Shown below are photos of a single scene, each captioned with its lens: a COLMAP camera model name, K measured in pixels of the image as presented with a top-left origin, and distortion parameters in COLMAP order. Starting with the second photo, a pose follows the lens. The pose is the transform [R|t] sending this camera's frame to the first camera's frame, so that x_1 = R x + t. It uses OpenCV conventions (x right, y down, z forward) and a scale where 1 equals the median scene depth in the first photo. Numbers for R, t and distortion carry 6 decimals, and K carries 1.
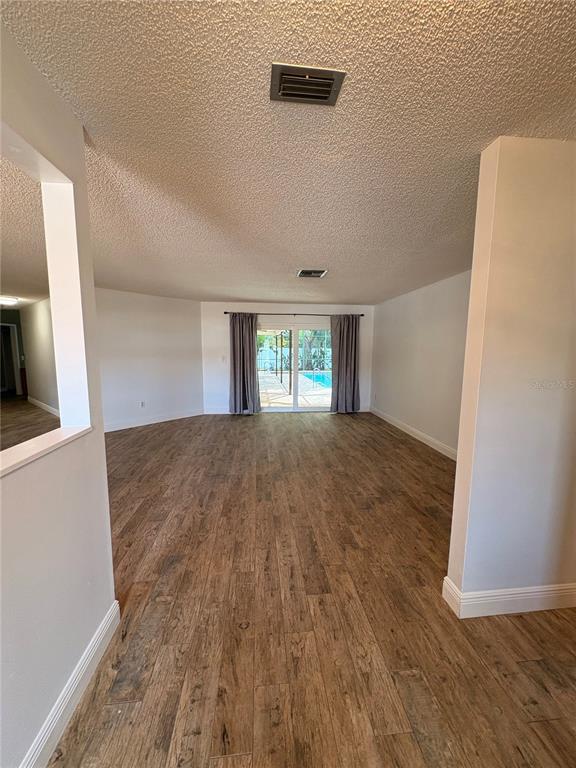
lens RADIAL K [[307.5, 0, 288.0], [0, 307.5, 384.0], [0, 0, 1]] dist [-0.000248, -0.000054]
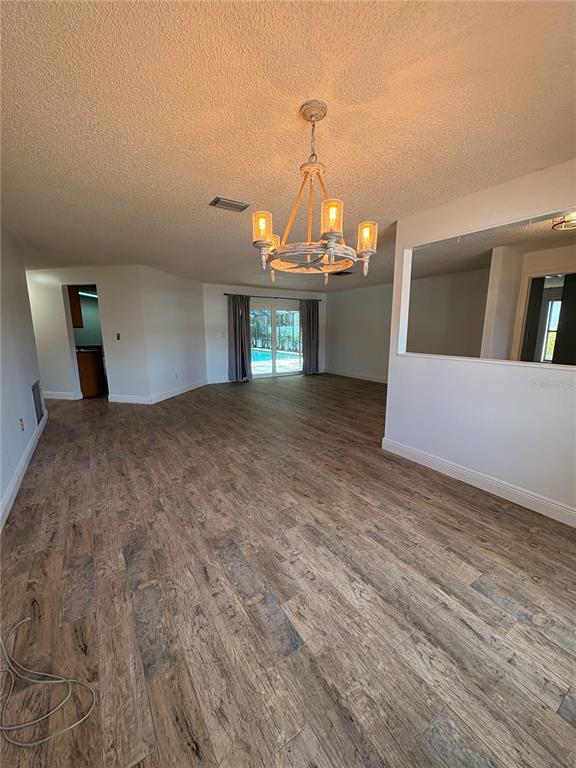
lens RADIAL K [[307.5, 0, 288.0], [0, 307.5, 384.0], [0, 0, 1]] dist [-0.000248, -0.000054]
pose [[0.889446, -0.089162, 0.448259, -0.521475], [0.061708, 0.995233, 0.075518, 0.030329], [-0.452856, -0.039508, 0.890708, -0.145605]]
